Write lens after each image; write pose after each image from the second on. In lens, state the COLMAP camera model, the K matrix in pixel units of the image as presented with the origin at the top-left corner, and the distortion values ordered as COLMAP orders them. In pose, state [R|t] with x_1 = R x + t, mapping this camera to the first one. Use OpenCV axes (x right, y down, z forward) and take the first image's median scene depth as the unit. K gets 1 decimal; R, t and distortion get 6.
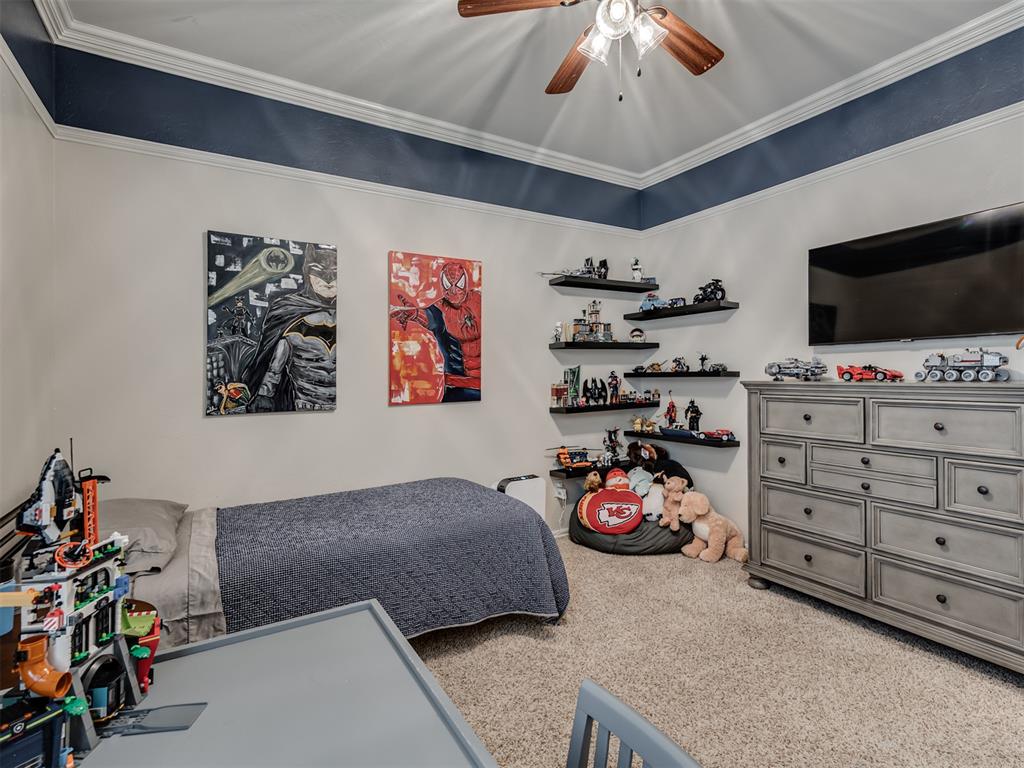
lens RADIAL K [[498.0, 0, 524.4], [0, 498.0, 374.2], [0, 0, 1]] dist [0.011687, 0.000159]
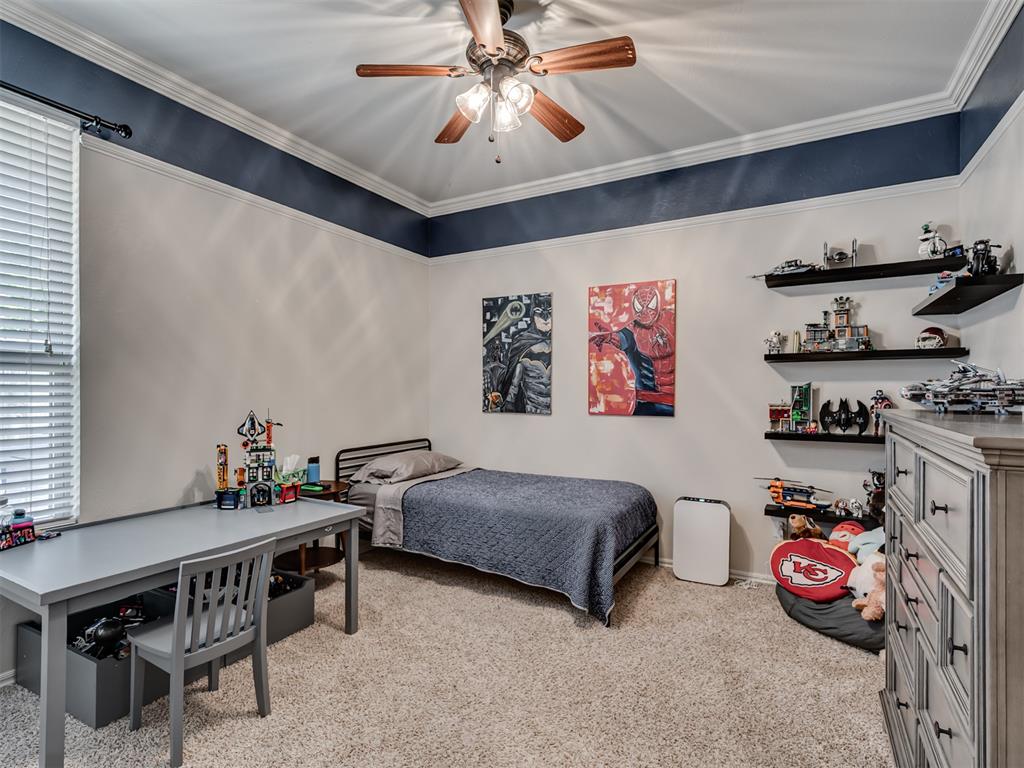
lens RADIAL K [[516.9, 0, 531.6], [0, 516.9, 392.4], [0, 0, 1]] dist [0.011295, 0.000615]
pose [[0.498037, 0.026194, -0.866760, 0.746236], [-0.012545, 0.999657, 0.023003, -0.018078], [0.867065, -0.000583, 0.498195, 0.244054]]
